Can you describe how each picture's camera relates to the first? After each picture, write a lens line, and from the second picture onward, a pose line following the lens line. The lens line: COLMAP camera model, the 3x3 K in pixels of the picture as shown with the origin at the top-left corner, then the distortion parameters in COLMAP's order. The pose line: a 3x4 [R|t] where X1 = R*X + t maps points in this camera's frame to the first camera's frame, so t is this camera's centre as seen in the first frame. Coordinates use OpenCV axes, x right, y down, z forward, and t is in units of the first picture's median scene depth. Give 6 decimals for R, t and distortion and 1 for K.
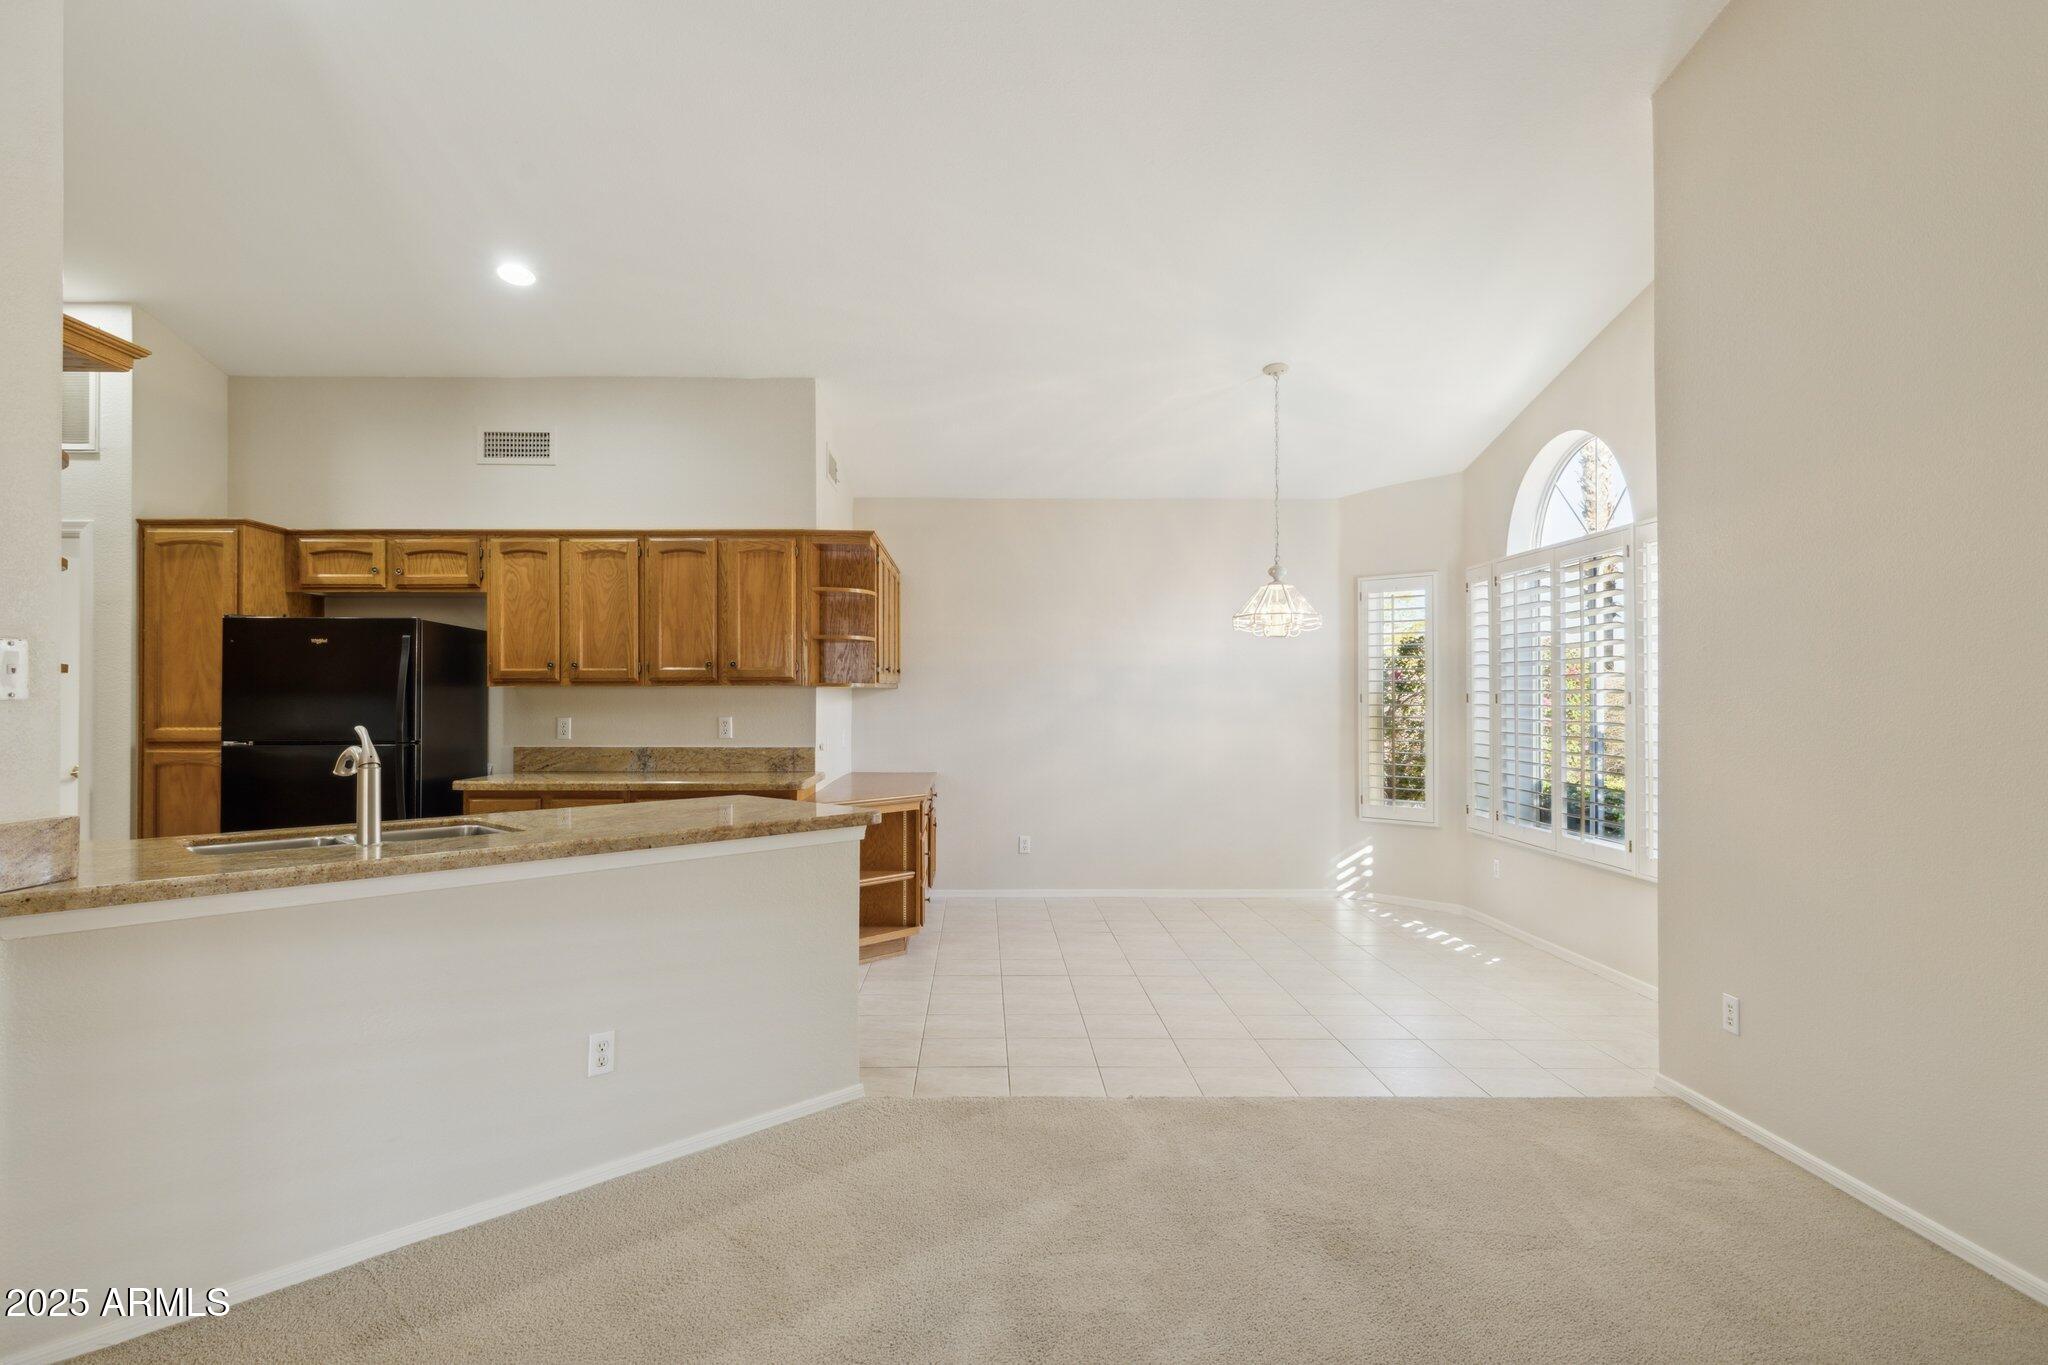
lens RADIAL K [[1085.0, 0, 996.2], [0, 1085.0, 685.4], [0, 0, 1]] dist [0.000757, 0.000649]
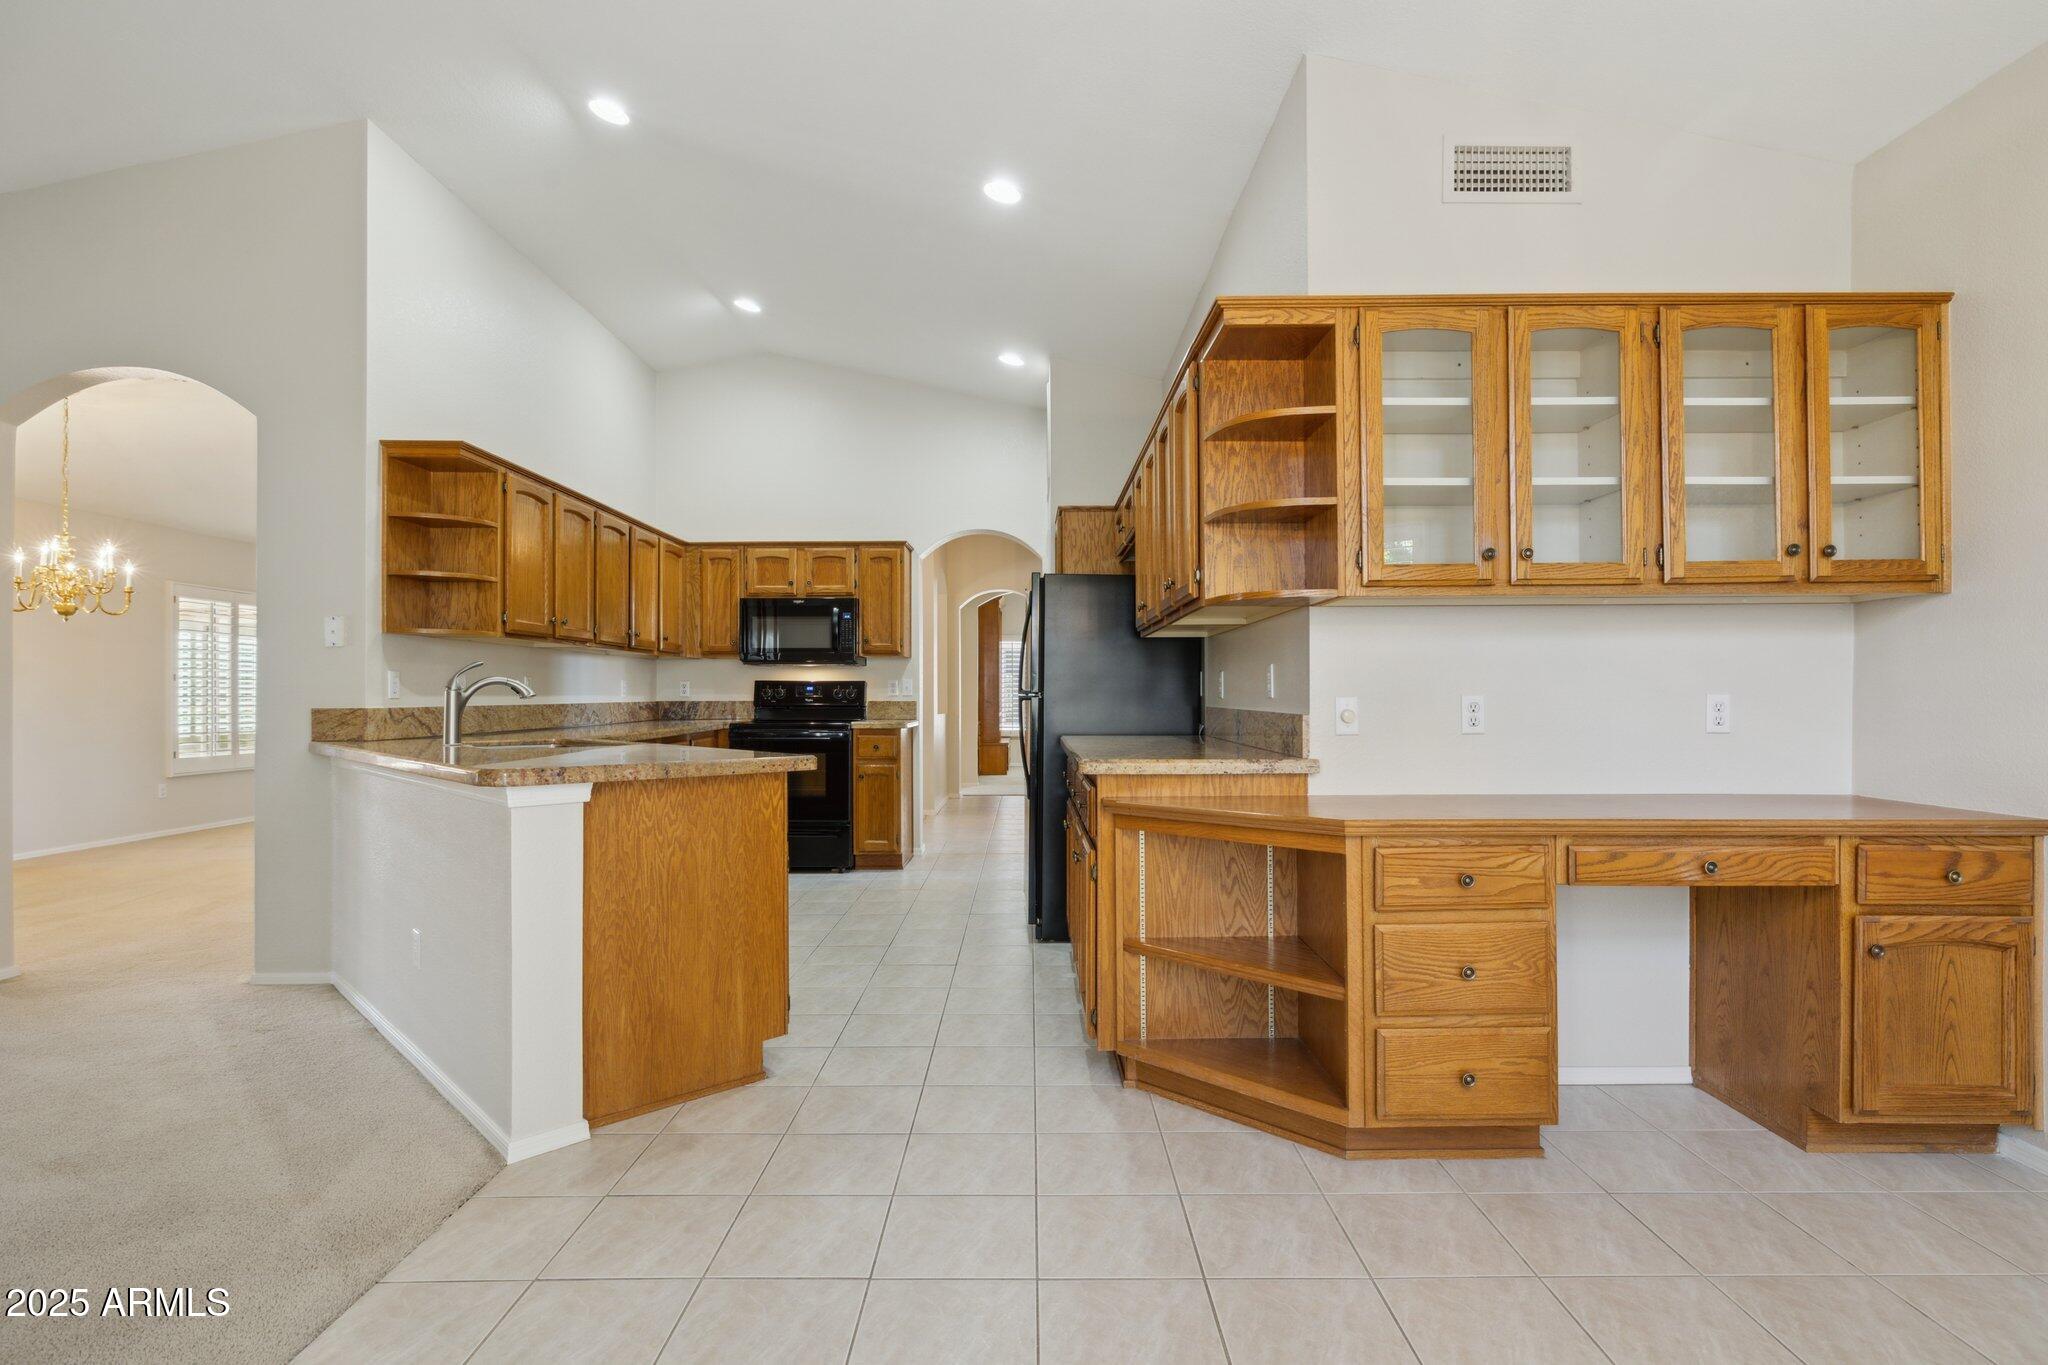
lens RADIAL K [[1006.5, 0, 1024.0], [0, 1006.5, 682.5], [0, 0, 1]] dist [0.000329, -0.000069]
pose [[-0.019033, -0.011617, -0.999751, 0.371715], [0.012787, 0.999848, -0.011862, 0.047555], [0.999737, -0.013009, -0.018881, 0.916262]]
